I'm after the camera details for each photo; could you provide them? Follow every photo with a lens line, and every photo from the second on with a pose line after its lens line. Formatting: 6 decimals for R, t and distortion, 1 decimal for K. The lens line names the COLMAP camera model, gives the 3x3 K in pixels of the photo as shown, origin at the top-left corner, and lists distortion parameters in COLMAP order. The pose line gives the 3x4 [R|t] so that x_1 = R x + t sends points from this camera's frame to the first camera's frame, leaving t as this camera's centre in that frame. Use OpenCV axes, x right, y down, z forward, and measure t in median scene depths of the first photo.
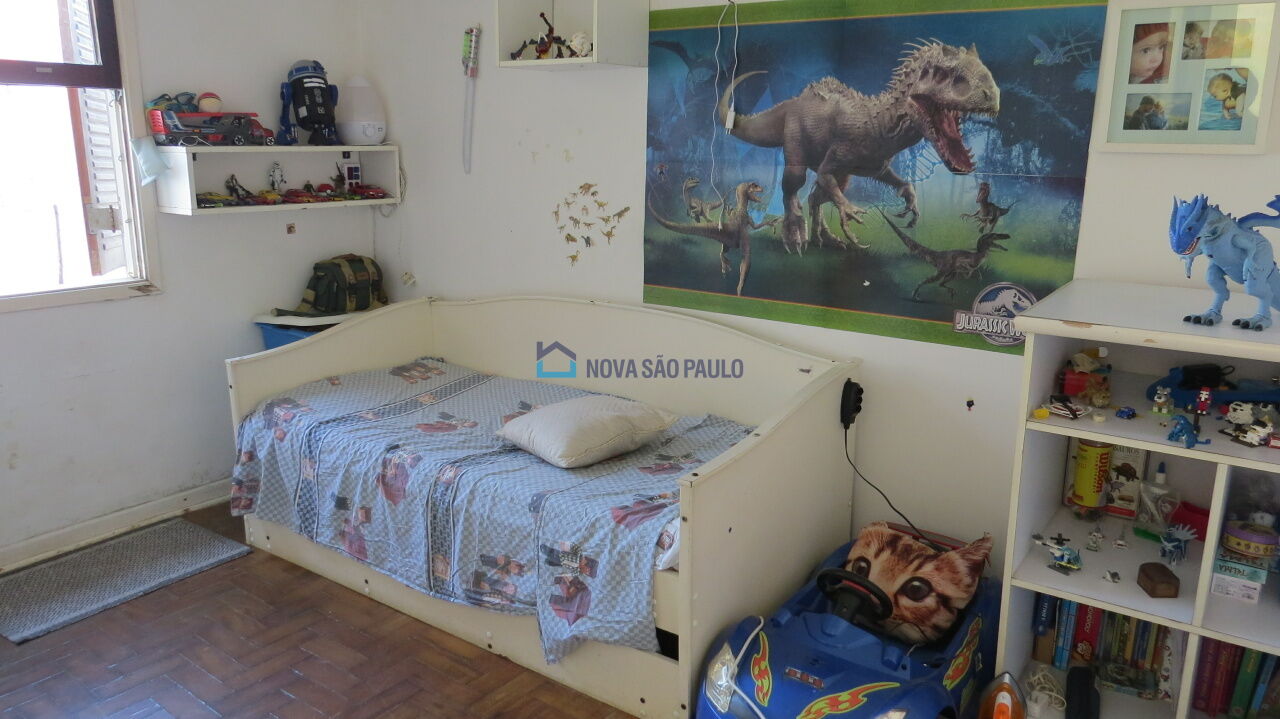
lens RADIAL K [[912.7, 0, 640.9], [0, 912.7, 356.0], [0, 0, 1]] dist [-0.006050, 0.010726]
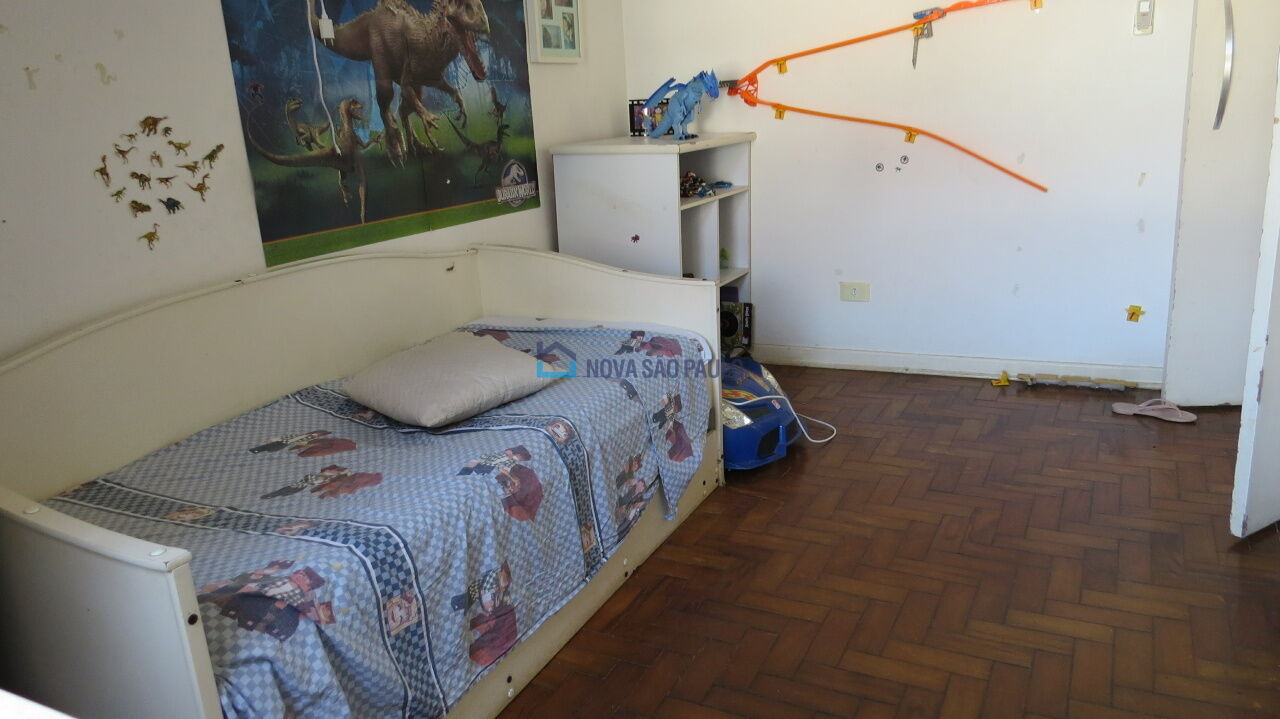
lens RADIAL K [[912.7, 0, 640.3], [0, 912.7, 359.0], [0, 0, 1]] dist [-0.006050, 0.010726]
pose [[-0.153679, -0.262397, 0.952644, -0.913849], [0.291857, 0.909029, 0.297466, -0.143050], [-0.944035, 0.323750, -0.063117, 0.889024]]
